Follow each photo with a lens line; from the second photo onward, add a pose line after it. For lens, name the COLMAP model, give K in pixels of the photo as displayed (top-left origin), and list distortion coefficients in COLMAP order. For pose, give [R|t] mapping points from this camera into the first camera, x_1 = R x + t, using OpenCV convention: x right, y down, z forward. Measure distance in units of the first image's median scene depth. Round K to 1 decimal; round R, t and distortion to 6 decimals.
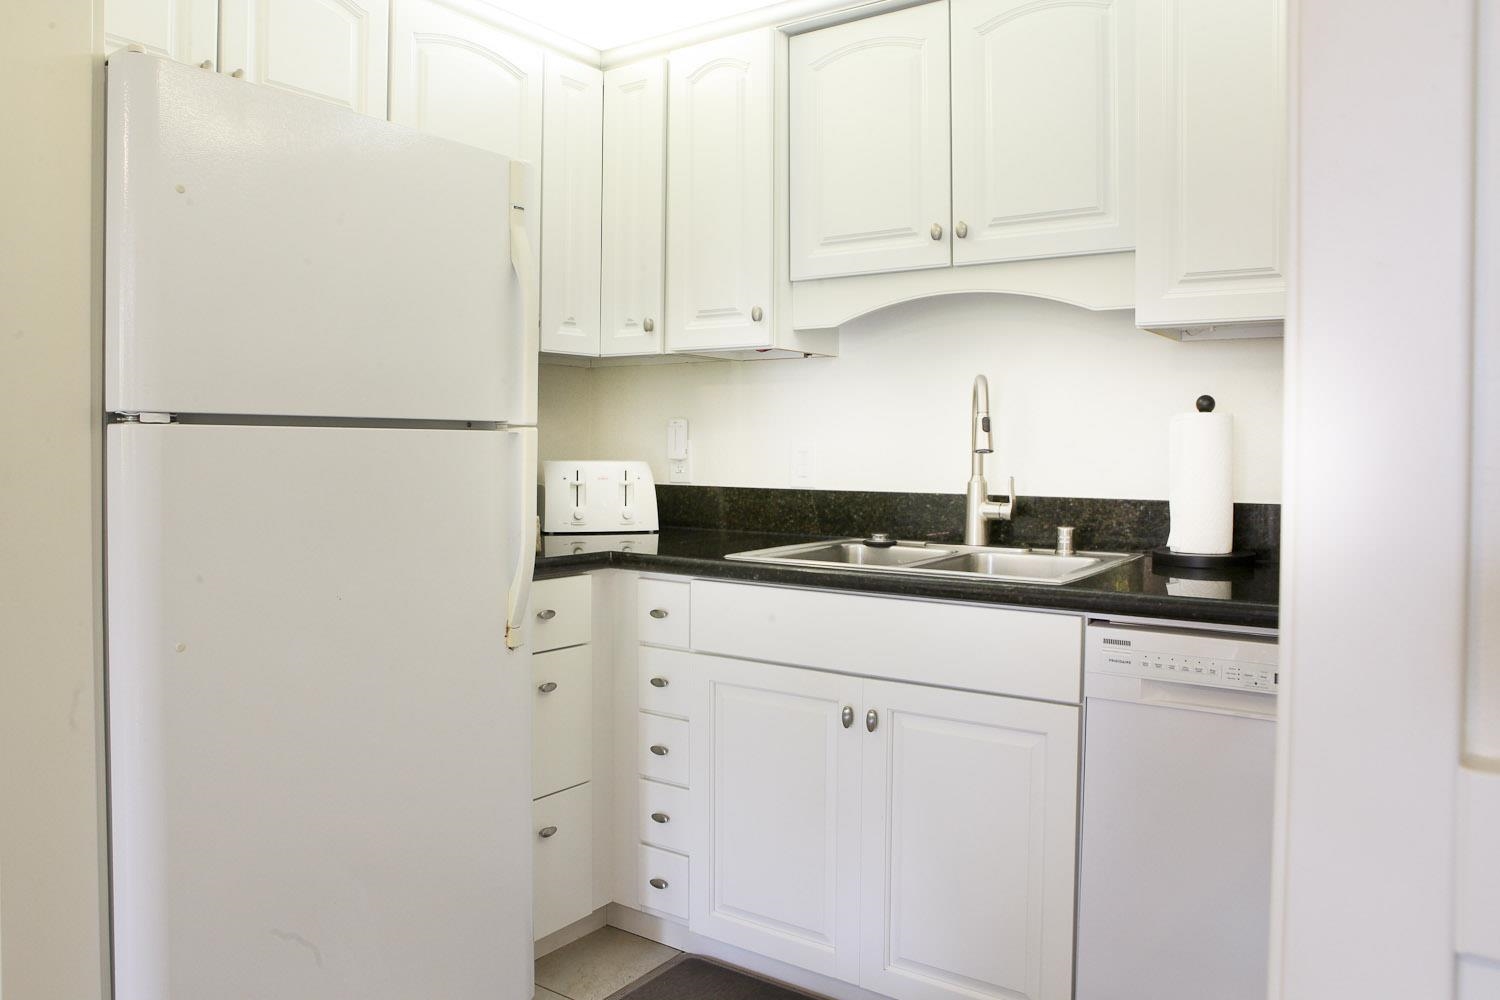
lens RADIAL K [[1065.7, 0, 738.6], [0, 1065.7, 469.4], [0, 0, 1]] dist [-0.103312, 0.080250]
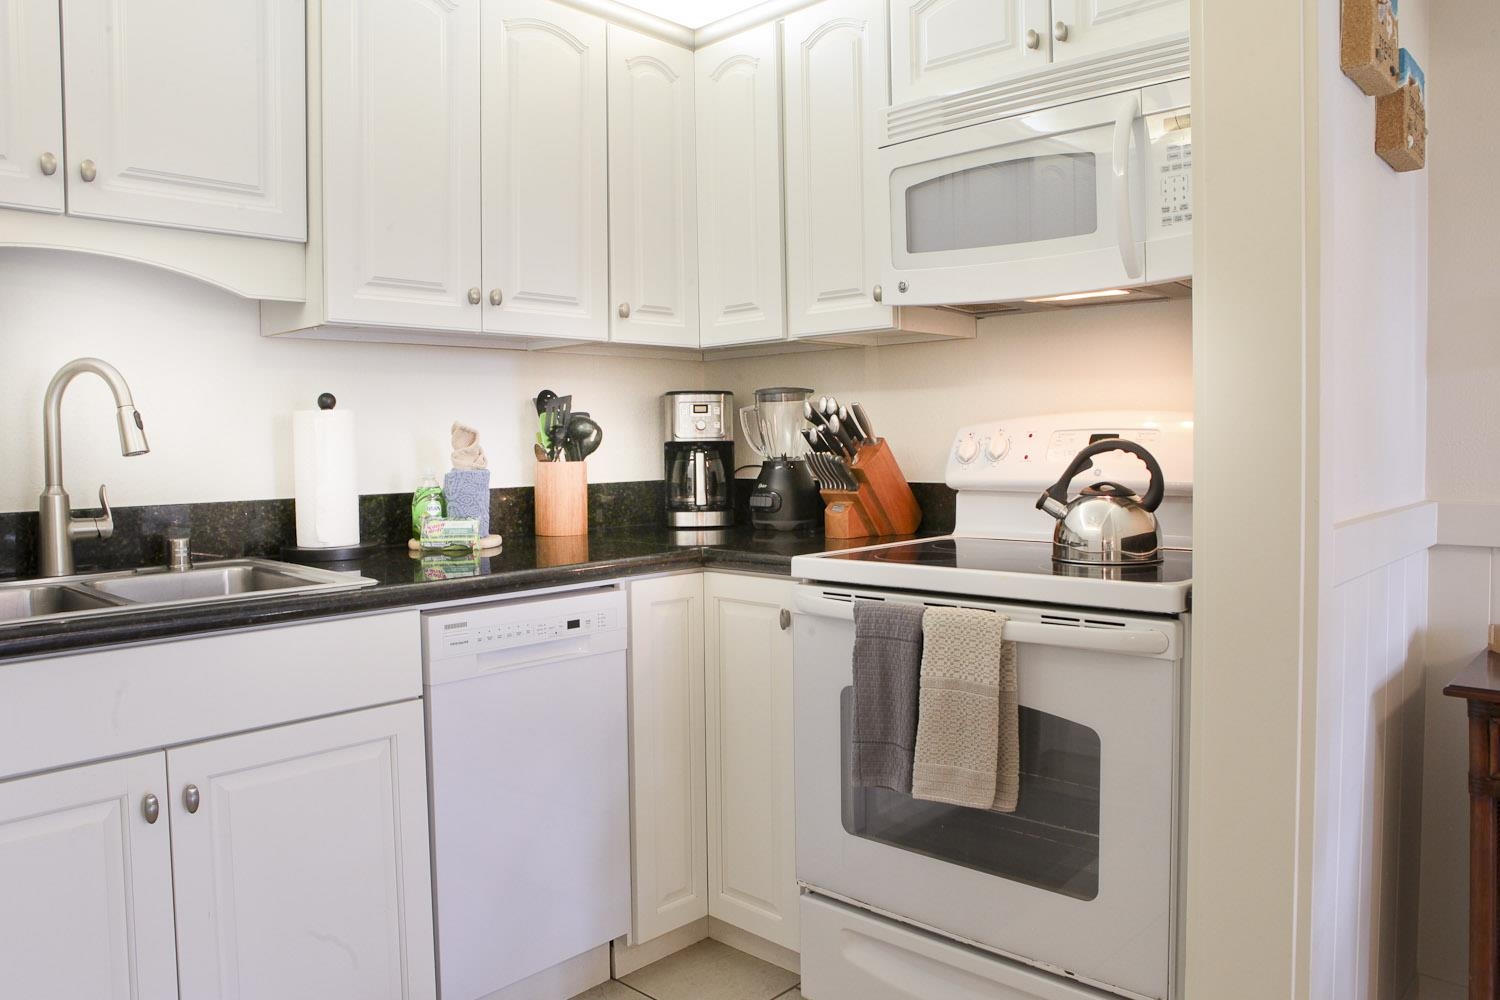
lens RADIAL K [[1080.4, 0, 744.1], [0, 1080.4, 481.1], [0, 0, 1]] dist [-0.098854, 0.086396]
pose [[0.156278, -0.046898, 0.986599, -0.481235], [0.038300, 0.998409, 0.041393, -0.011015], [-0.986970, 0.031318, 0.157825, 0.396764]]
